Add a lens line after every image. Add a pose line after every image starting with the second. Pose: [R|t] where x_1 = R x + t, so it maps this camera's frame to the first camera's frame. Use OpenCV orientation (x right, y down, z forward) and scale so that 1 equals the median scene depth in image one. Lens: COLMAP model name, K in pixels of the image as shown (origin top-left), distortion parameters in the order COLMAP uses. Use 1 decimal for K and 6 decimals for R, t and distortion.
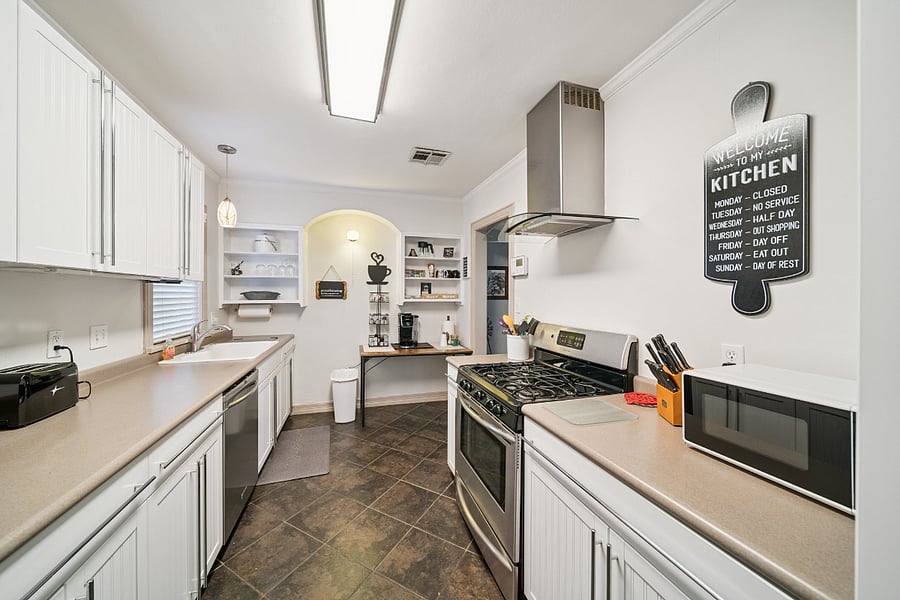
lens RADIAL K [[314.7, 0, 447.2], [0, 314.7, 296.7], [0, 0, 1]] dist [-0.009596, -0.000052]
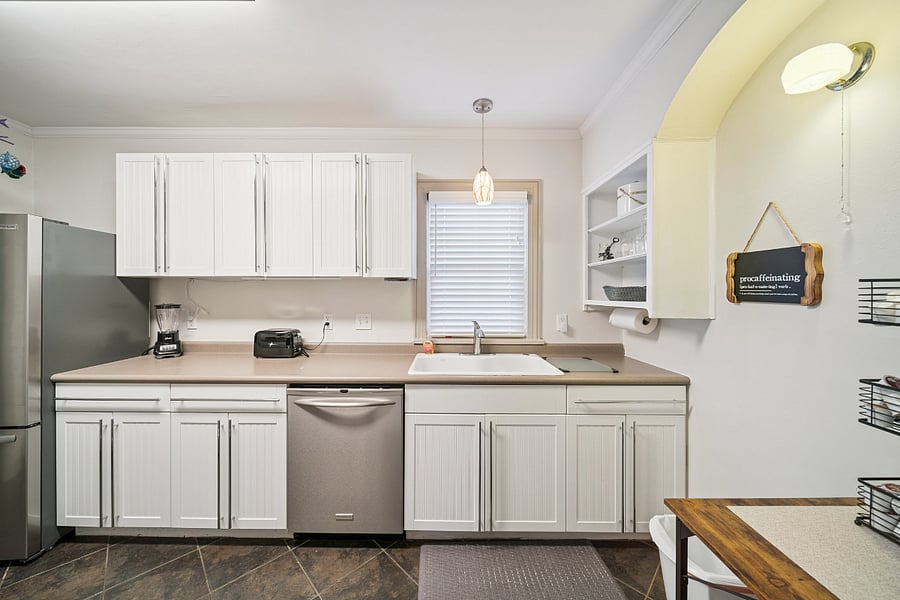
lens RADIAL K [[314.7, 0, 447.7], [0, 314.7, 295.8], [0, 0, 1]] dist [-0.009596, -0.000052]
pose [[-0.300929, 0.005288, -0.953632, 0.049374], [-0.007582, 0.999940, 0.007937, -0.000545], [0.953616, 0.009619, -0.300871, 0.806162]]
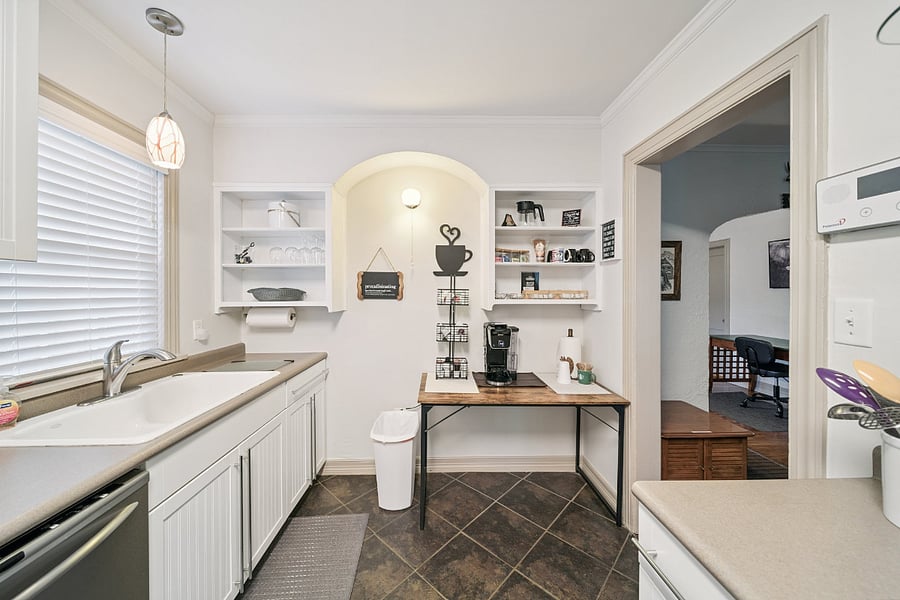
lens RADIAL K [[314.7, 0, 441.2], [0, 314.7, 298.9], [0, 0, 1]] dist [-0.009596, -0.000052]
pose [[0.960392, 0.000745, -0.278651, -0.071782], [0.002353, 0.999939, 0.010782, -0.000440], [0.278642, -0.011011, 0.960332, 0.432917]]
